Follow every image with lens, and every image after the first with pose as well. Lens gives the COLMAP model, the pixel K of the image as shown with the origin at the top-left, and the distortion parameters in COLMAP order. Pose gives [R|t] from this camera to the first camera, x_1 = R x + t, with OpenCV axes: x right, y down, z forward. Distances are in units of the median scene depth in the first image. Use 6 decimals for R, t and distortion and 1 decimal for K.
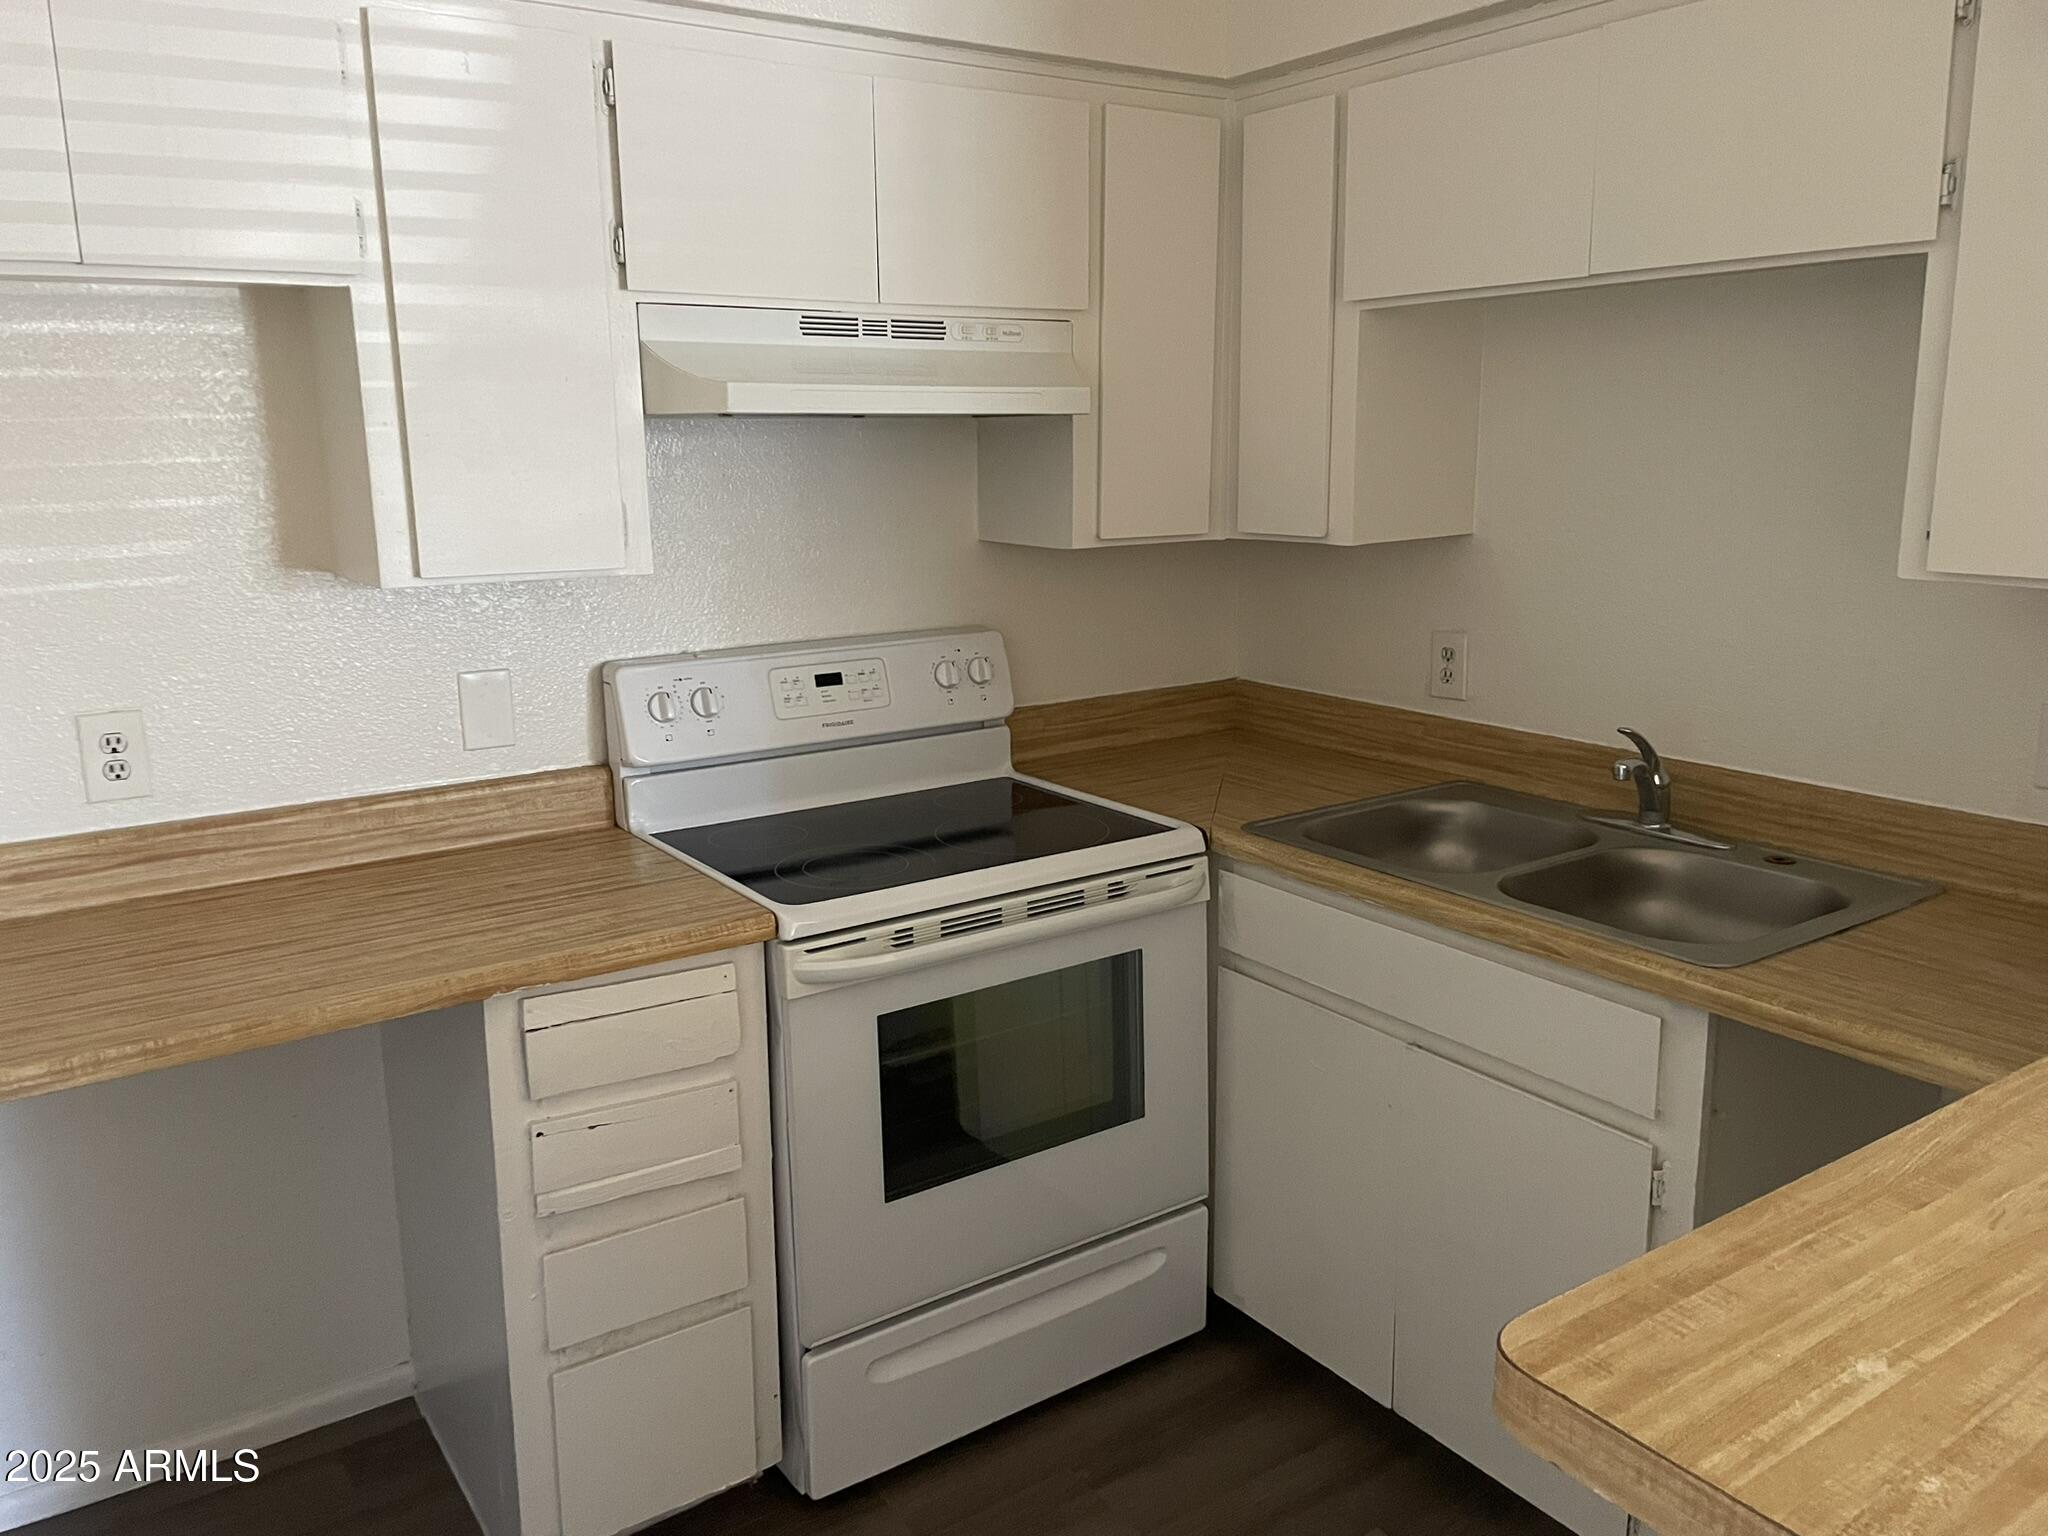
lens RADIAL K [[1538.6, 0, 1007.5], [0, 1538.6, 773.0], [0, 0, 1]] dist [0.056597, -0.053691]
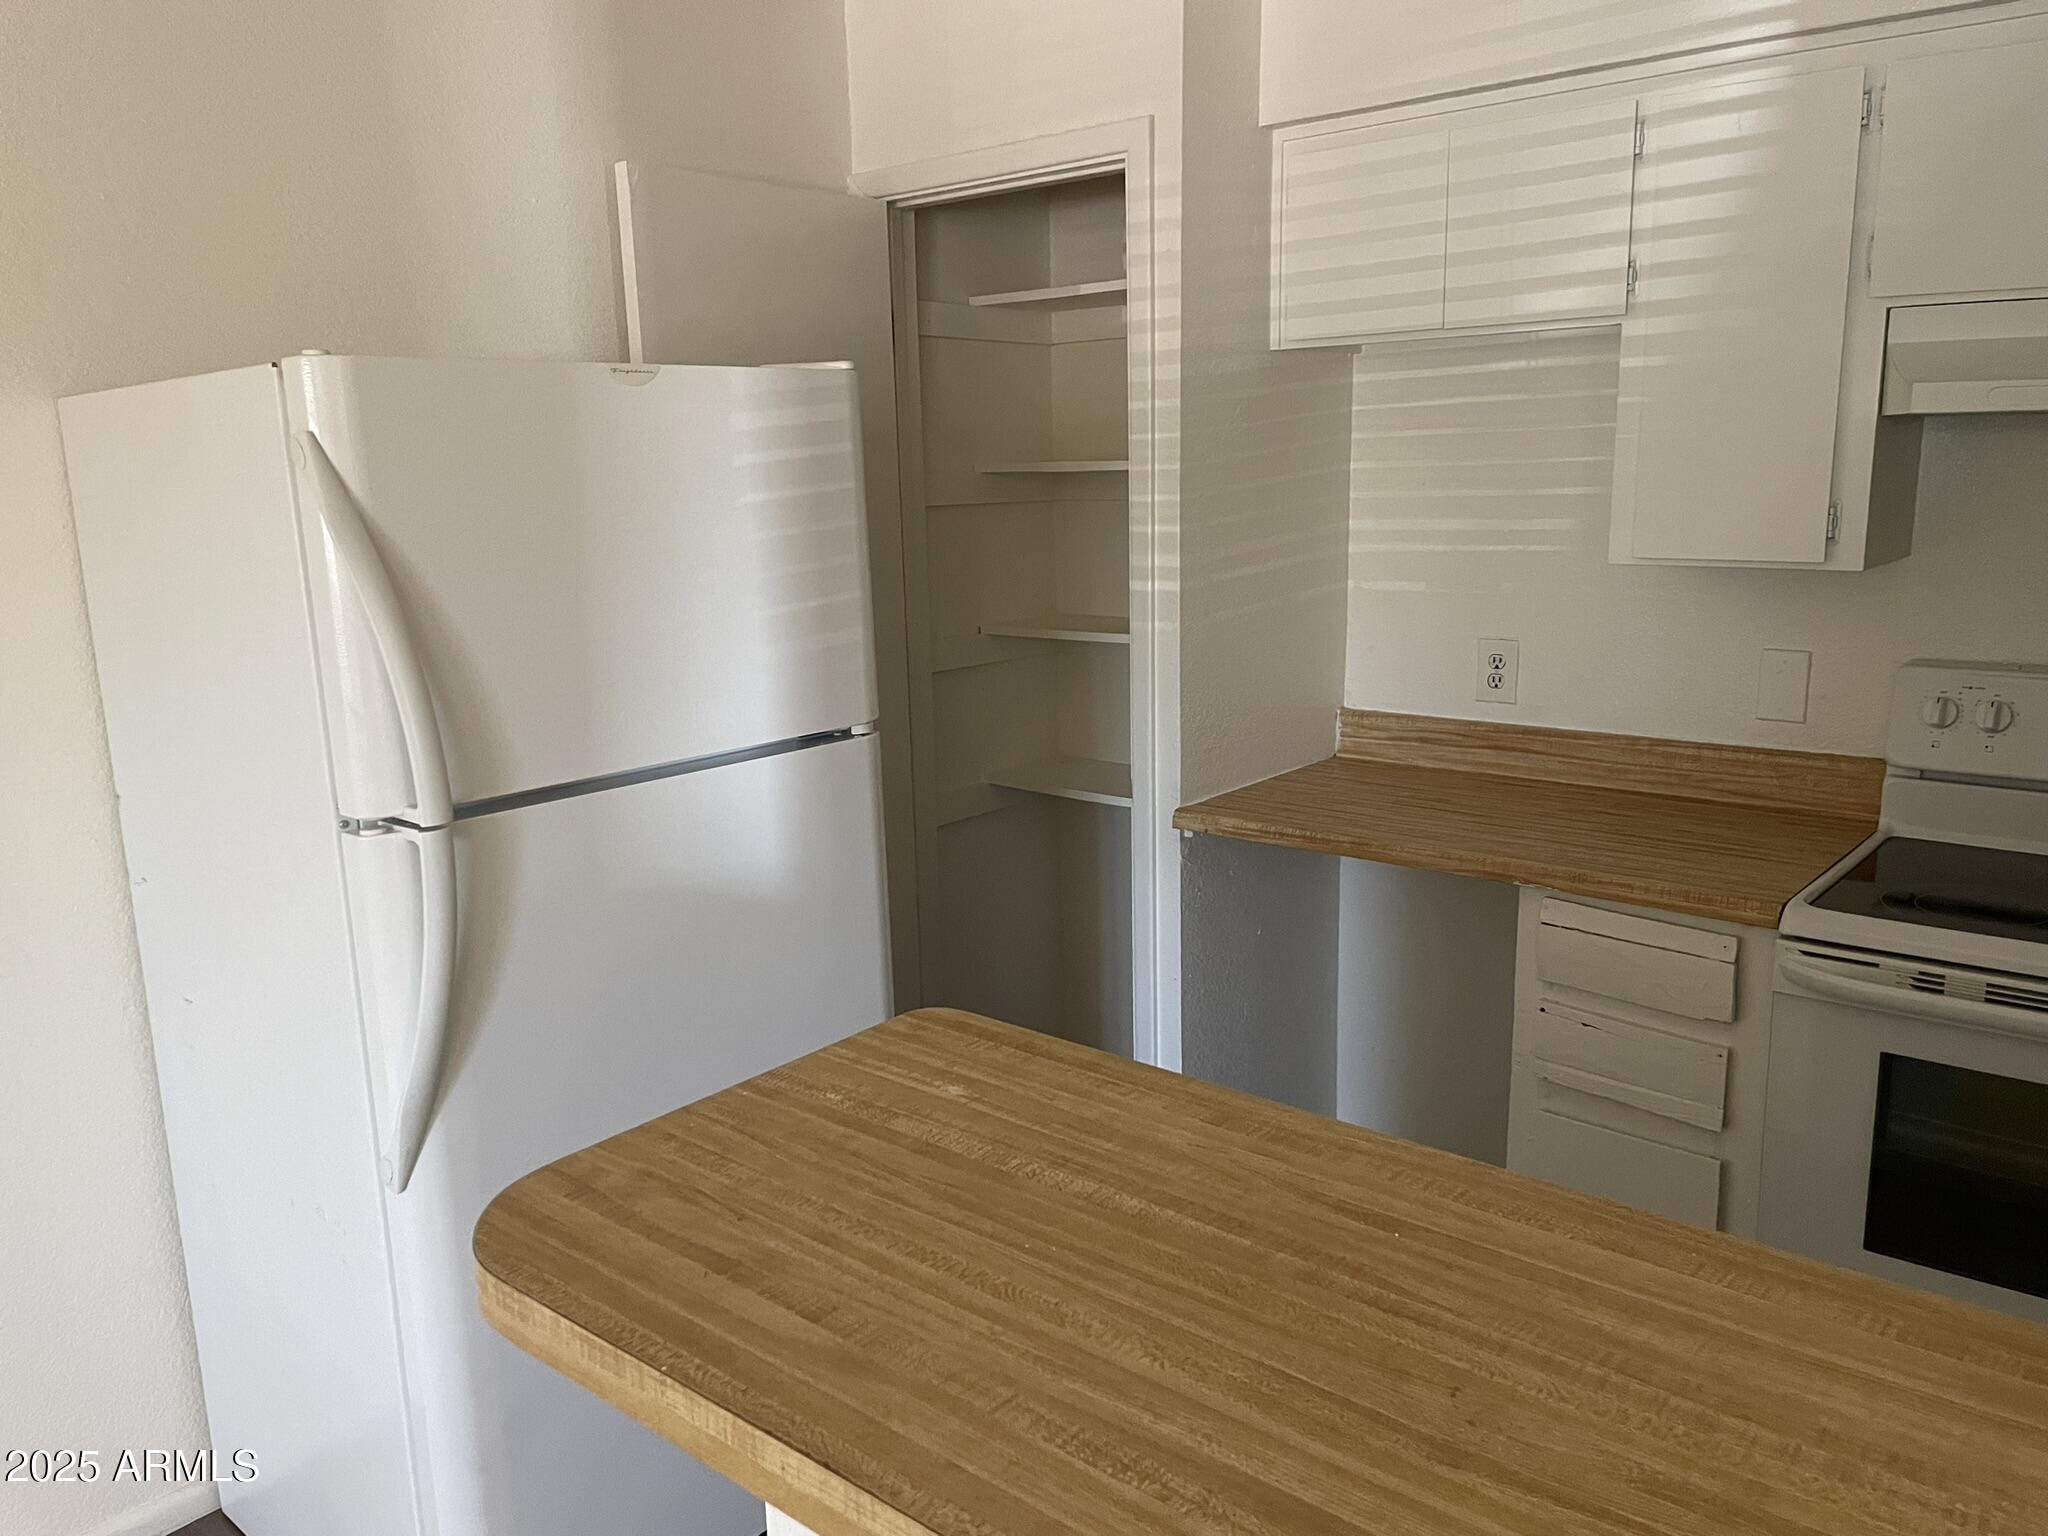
lens RADIAL K [[1538.6, 0, 1004.7], [0, 1538.6, 769.4], [0, 0, 1]] dist [0.056597, -0.053691]
pose [[0.261785, 0.200982, -0.943968, 0.656110], [-0.189853, 0.969690, 0.153807, -0.055833], [0.946269, 0.138951, 0.292007, 0.192053]]
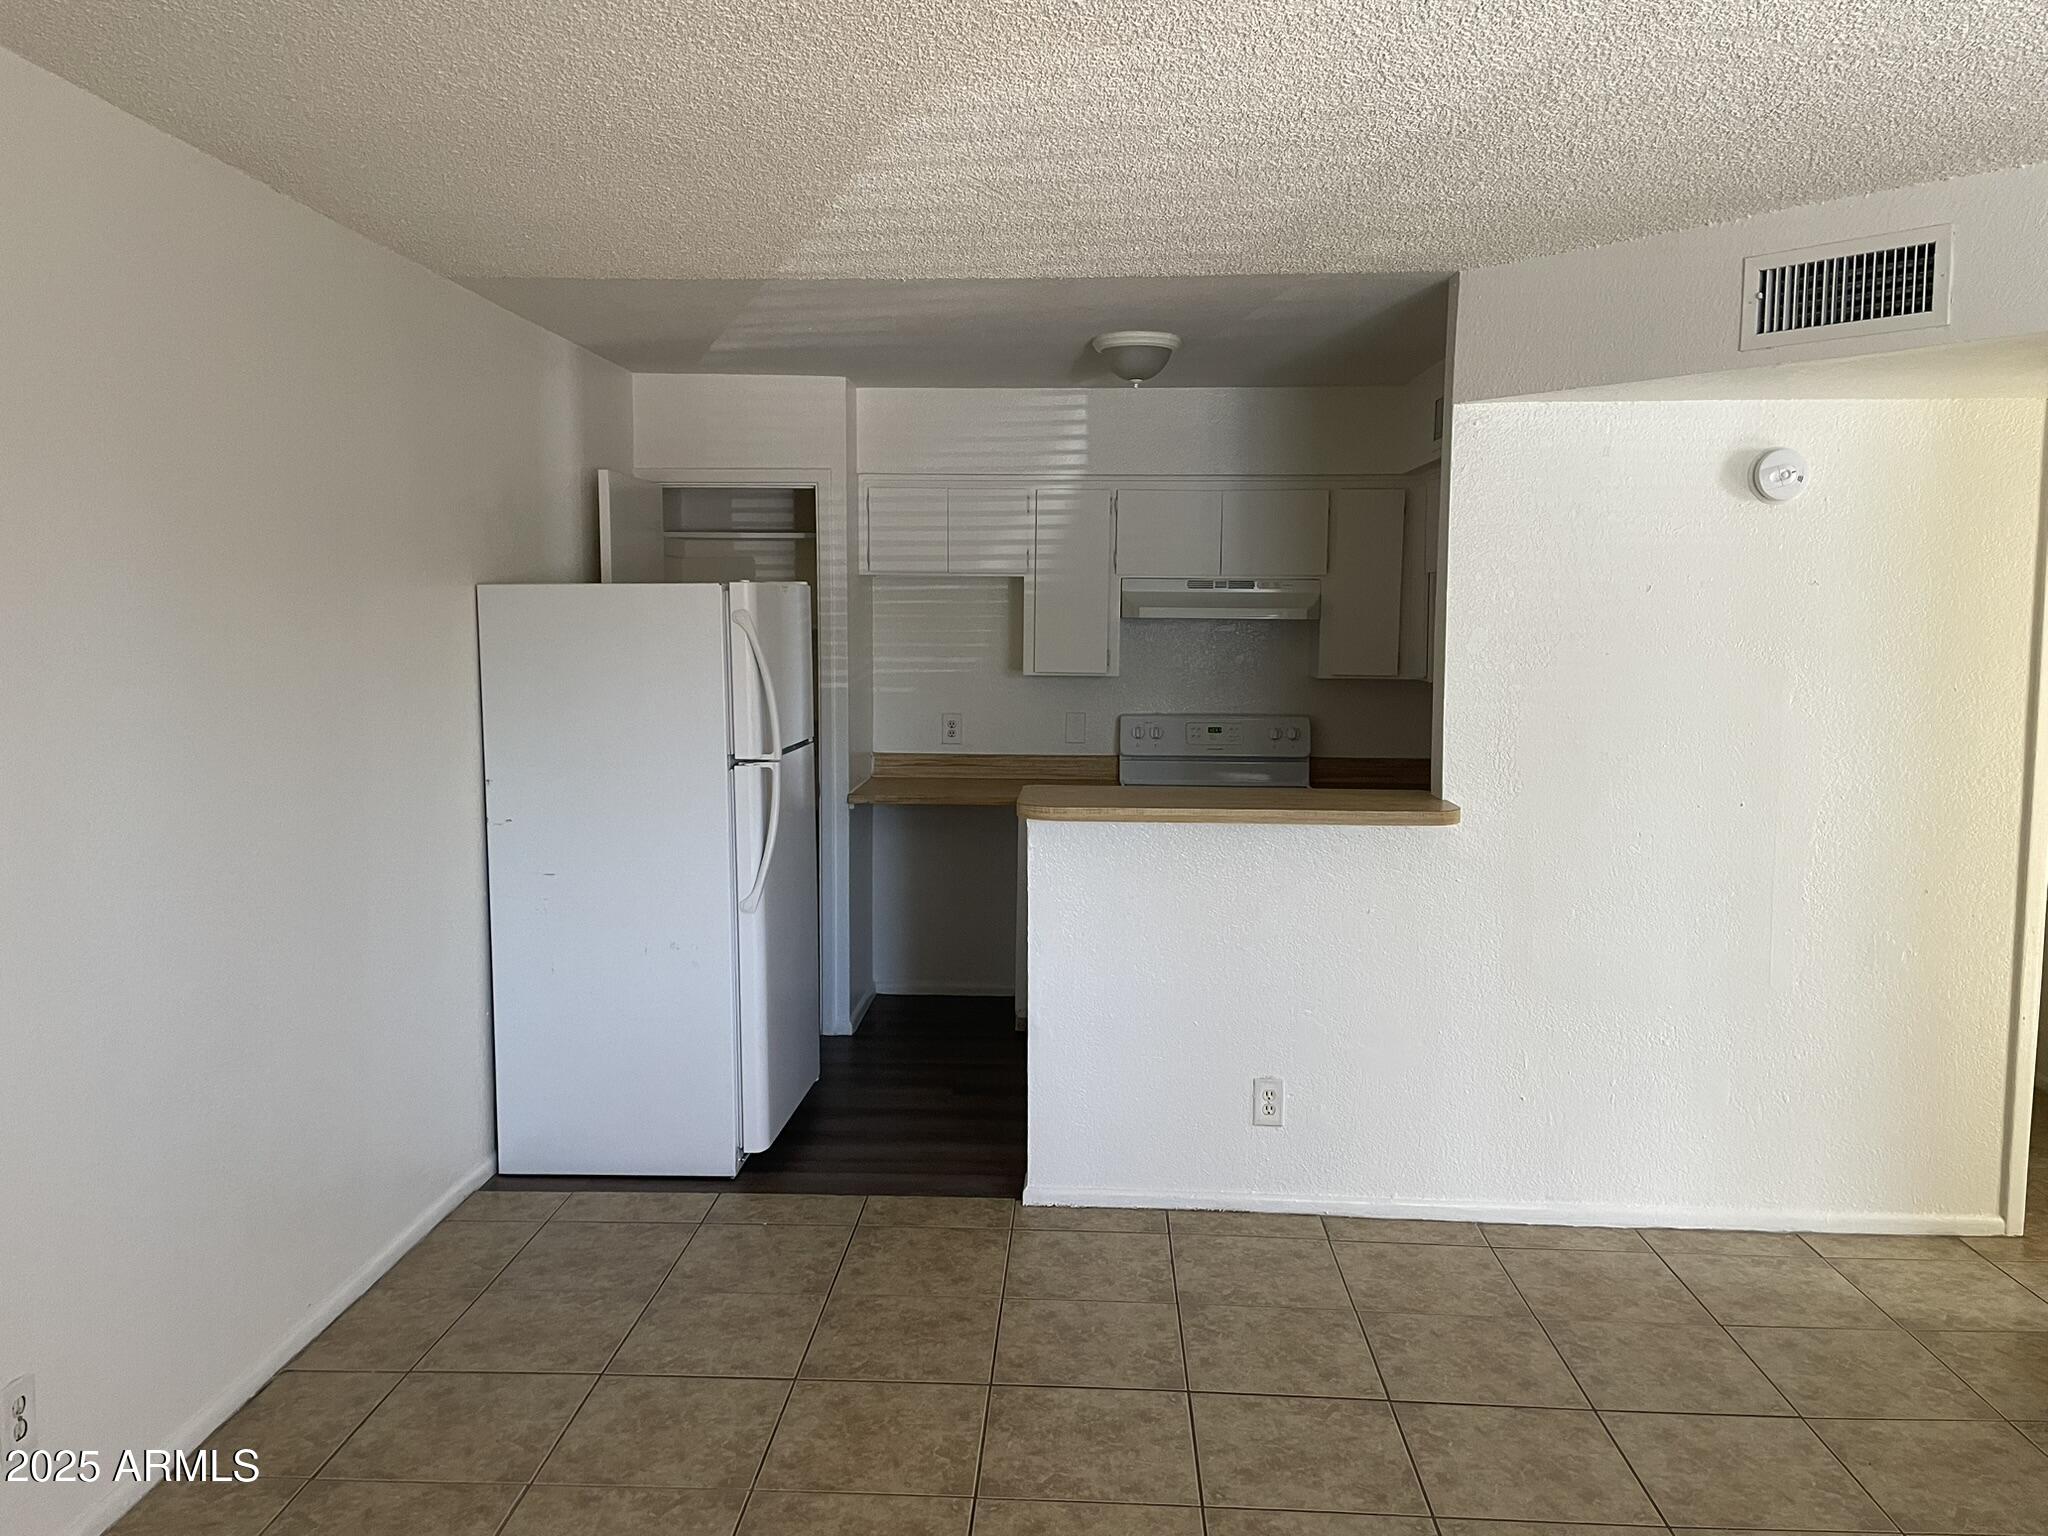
lens RADIAL K [[1538.6, 0, 1024.8], [0, 1538.6, 764.6], [0, 0, 1]] dist [0.056597, -0.053691]
pose [[0.795988, 0.078358, -0.600219, 1.310676], [-0.148512, 0.986559, -0.068158, 0.238133], [0.586810, 0.143393, 0.796927, -1.246539]]
